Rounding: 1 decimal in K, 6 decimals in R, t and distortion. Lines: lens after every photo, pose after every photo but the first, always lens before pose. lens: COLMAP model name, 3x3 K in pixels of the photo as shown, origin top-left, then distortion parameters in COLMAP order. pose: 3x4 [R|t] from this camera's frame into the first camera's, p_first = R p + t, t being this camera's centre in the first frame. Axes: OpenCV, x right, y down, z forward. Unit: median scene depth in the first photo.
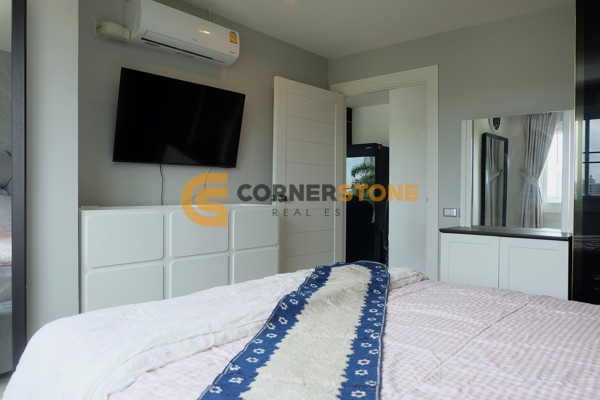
lens RADIAL K [[447.5, 0, 300.0], [0, 447.5, 200.0], [0, 0, 1]] dist [-0.004513, -0.000334]
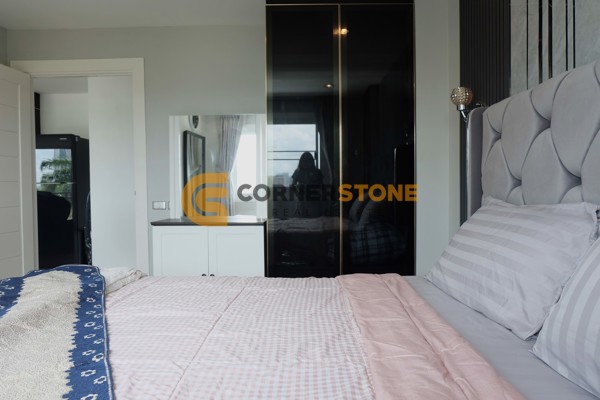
lens RADIAL K [[417.1, 0, 307.8], [0, 417.1, 195.6], [0, 0, 1]] dist [-0.051682, 0.063250]
pose [[0.770513, -0.027930, 0.636813, -0.009781], [0.024074, 0.999602, 0.014713, -0.000374], [-0.636970, 0.003994, 0.770878, 0.116936]]
